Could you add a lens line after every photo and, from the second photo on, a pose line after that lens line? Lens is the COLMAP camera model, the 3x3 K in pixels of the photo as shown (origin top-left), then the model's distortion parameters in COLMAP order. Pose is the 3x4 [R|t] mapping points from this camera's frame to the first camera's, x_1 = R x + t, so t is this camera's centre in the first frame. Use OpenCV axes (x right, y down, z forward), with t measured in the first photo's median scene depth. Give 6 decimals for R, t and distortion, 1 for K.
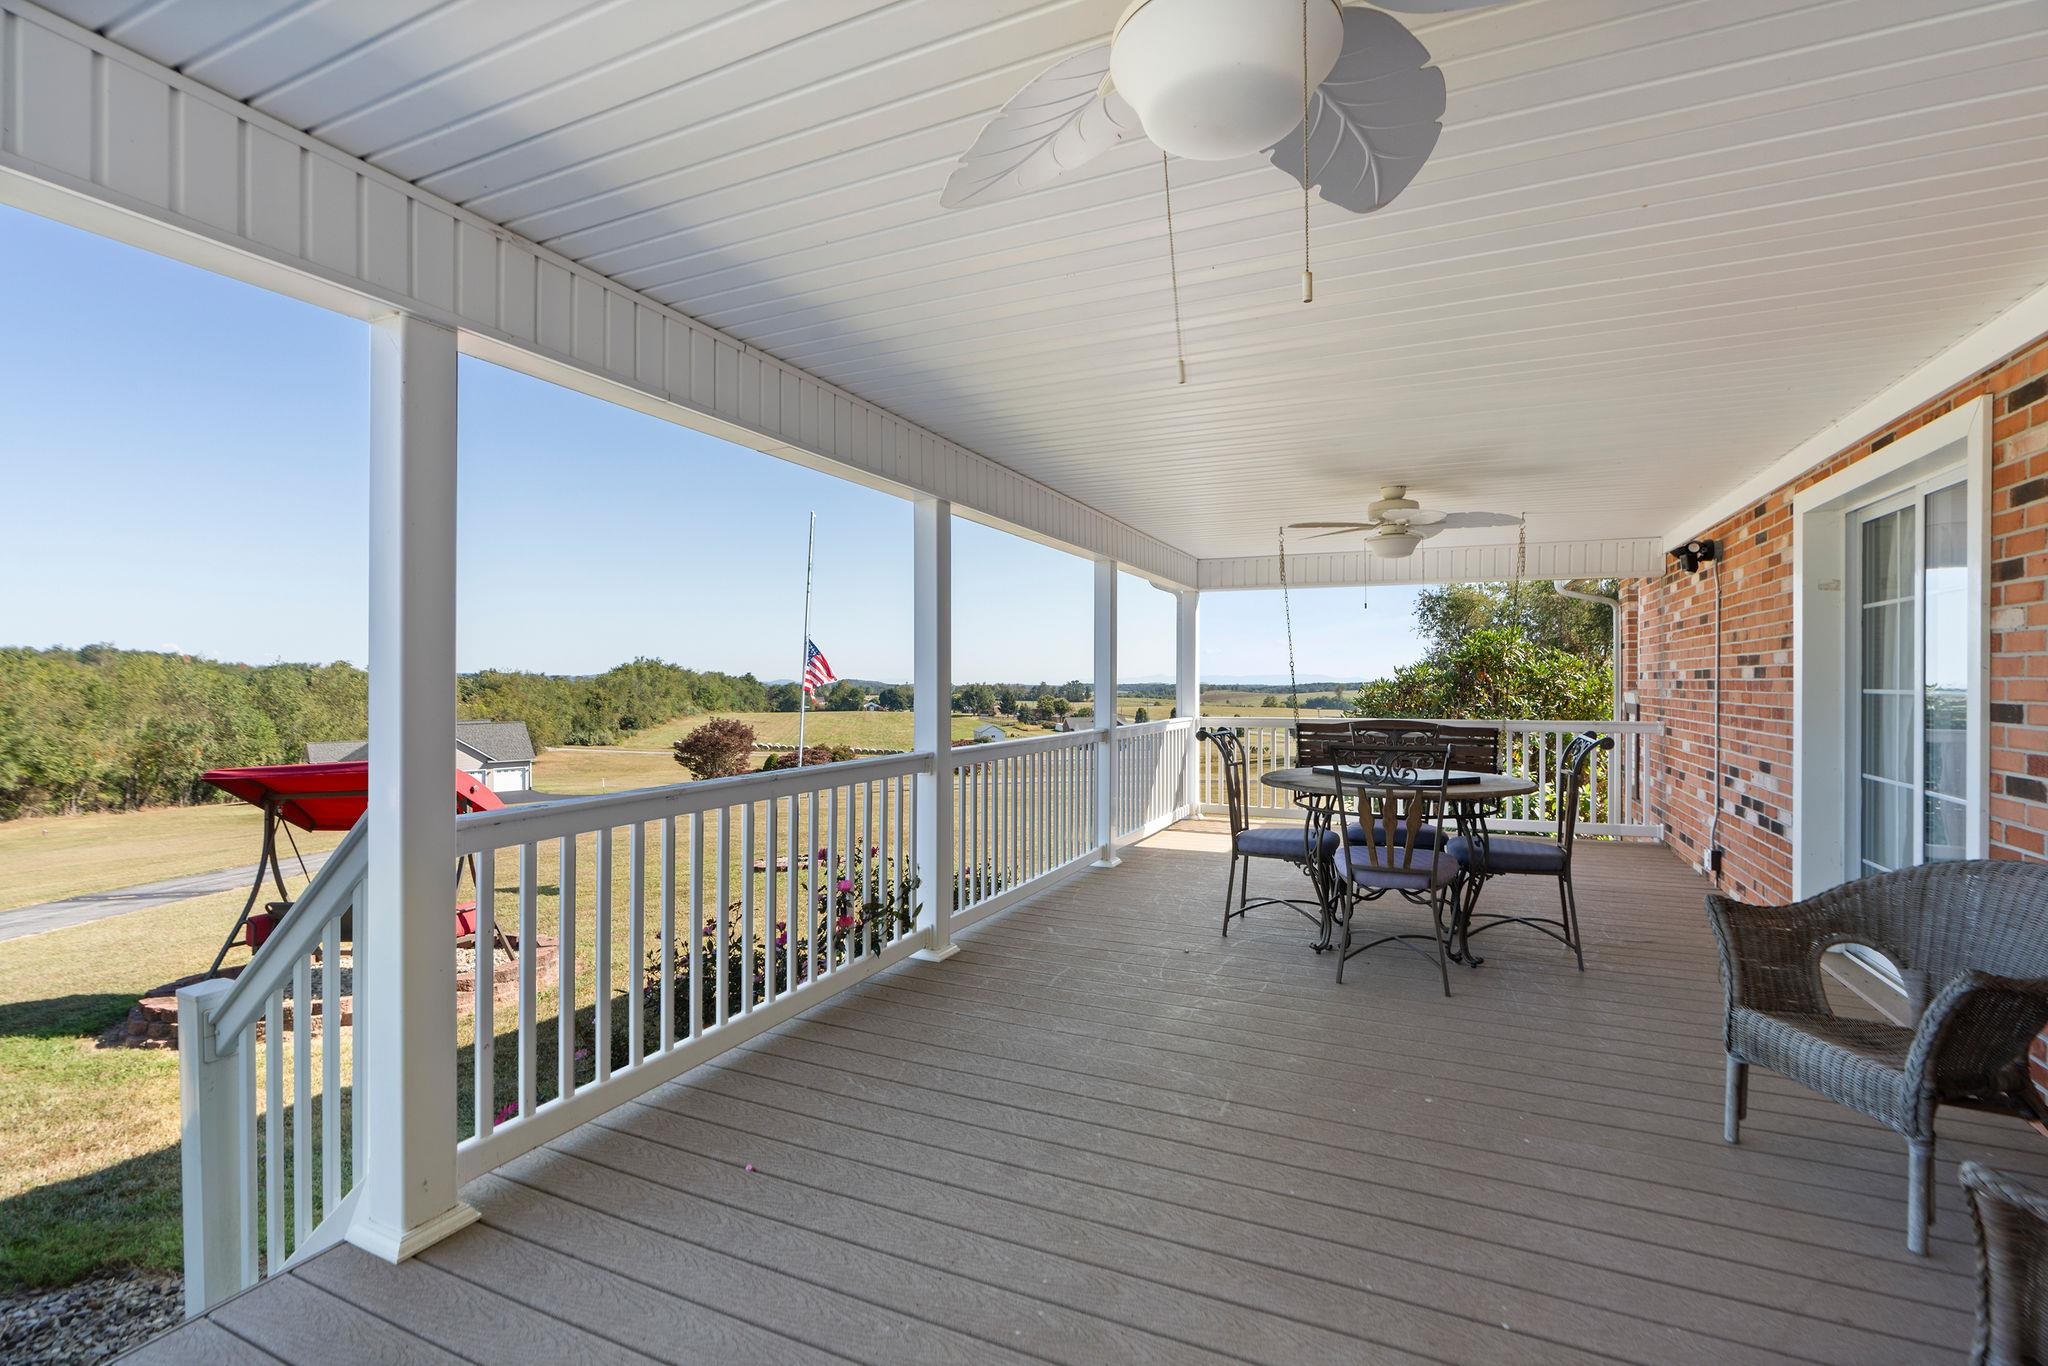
lens RADIAL K [[943.2, 0, 1019.6], [0, 943.2, 681.9], [0, 0, 1]] dist [-0.004938, 0.000727]
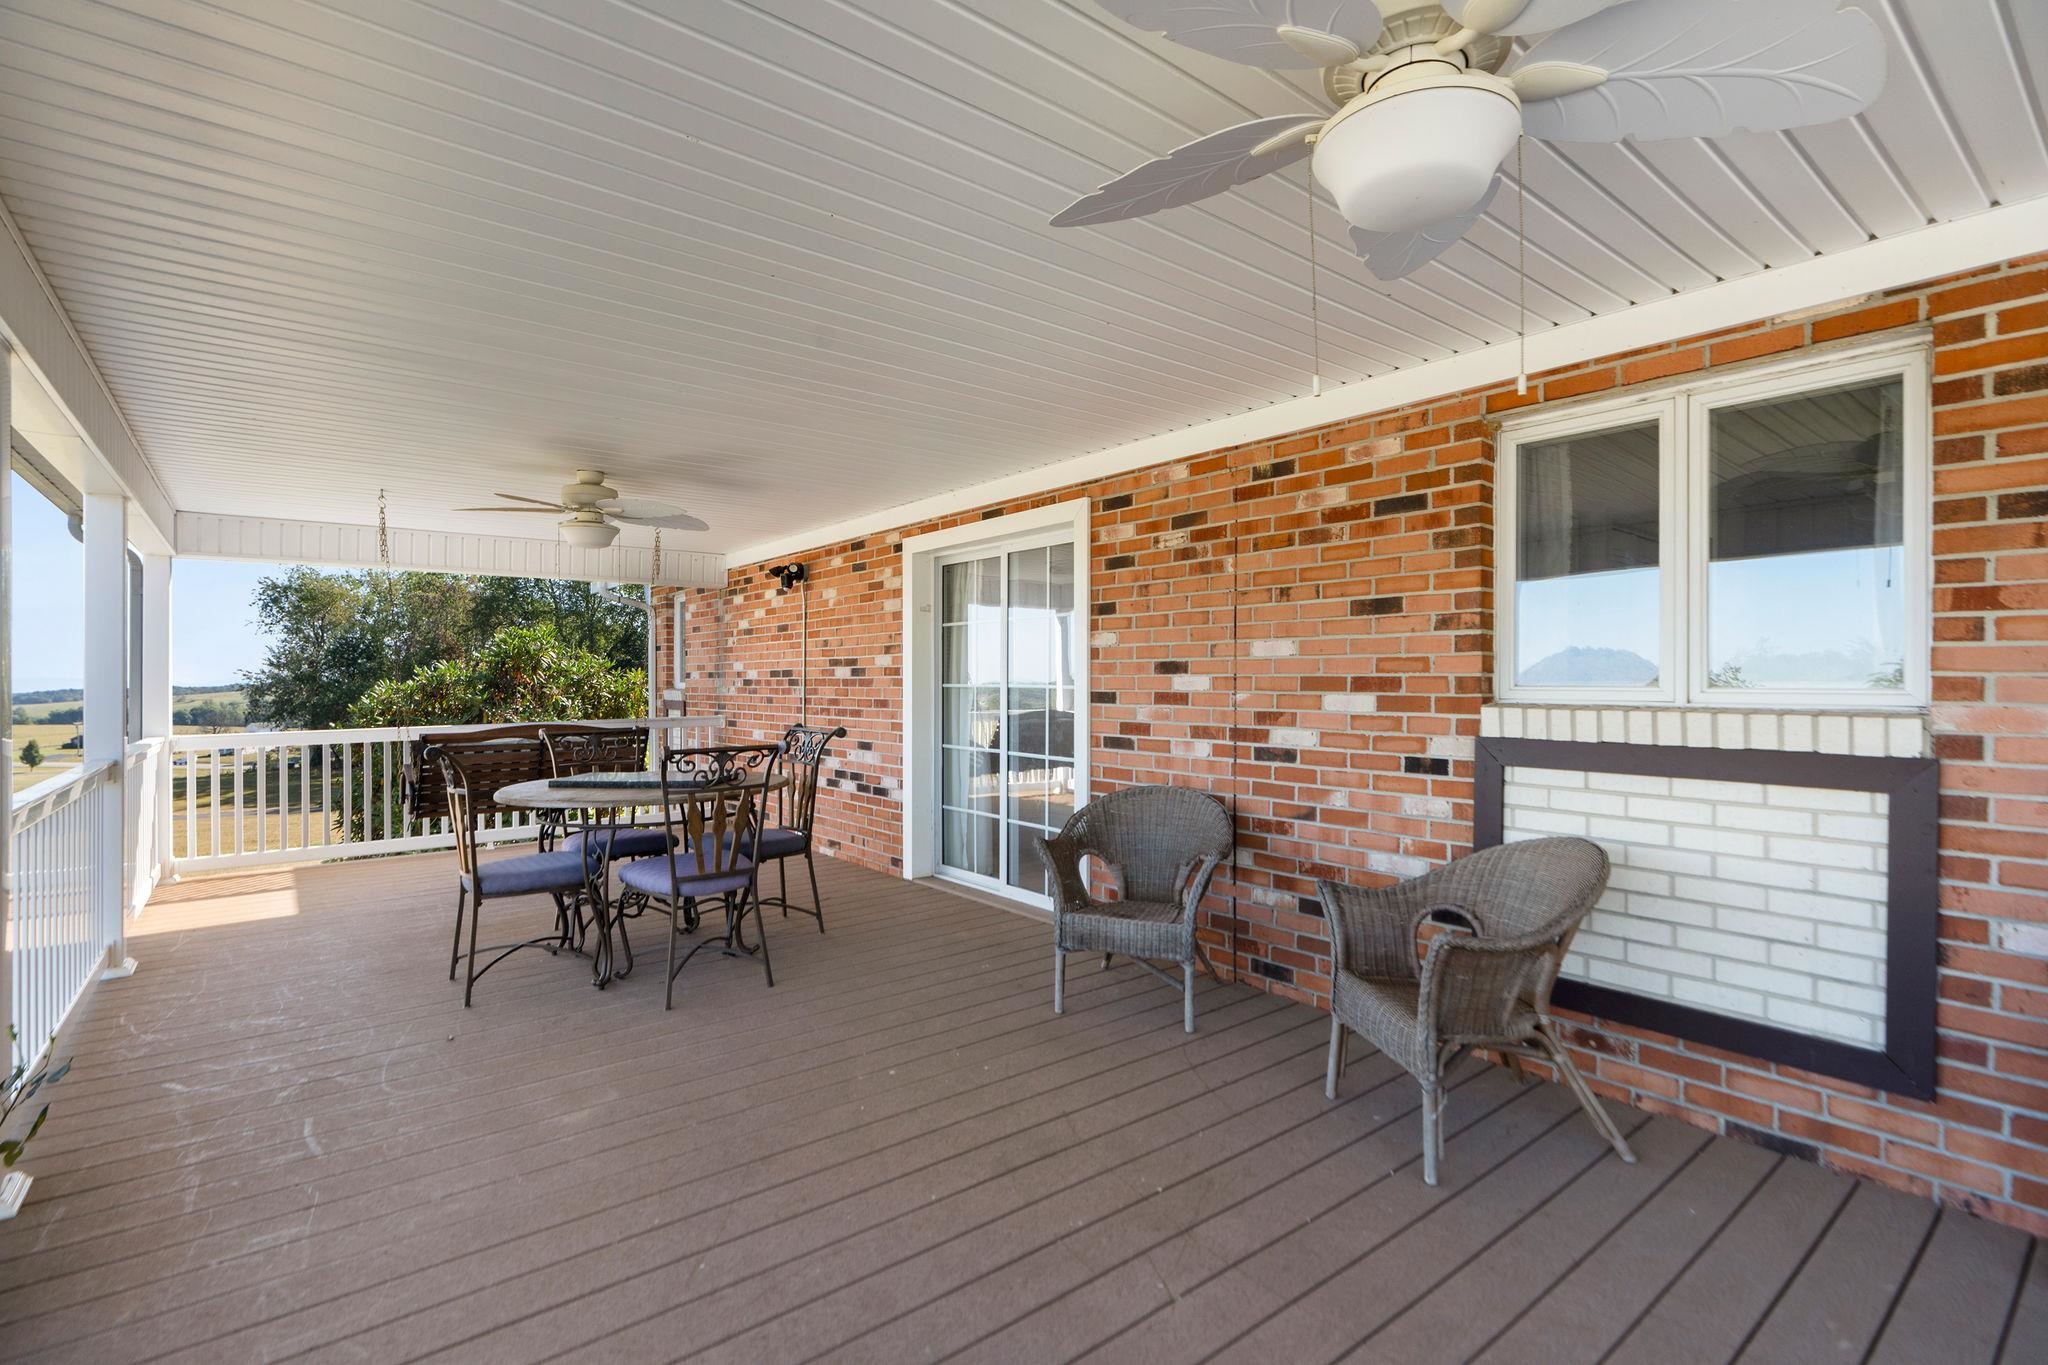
lens RADIAL K [[943.2, 0, 1020.8], [0, 943.2, 677.6], [0, 0, 1]] dist [-0.004938, 0.000727]
pose [[0.453049, -0.002947, 0.891481, -0.268290], [0.007743, 0.999970, -0.000630, -0.000302], [-0.891452, 0.007188, 0.453058, 0.229128]]
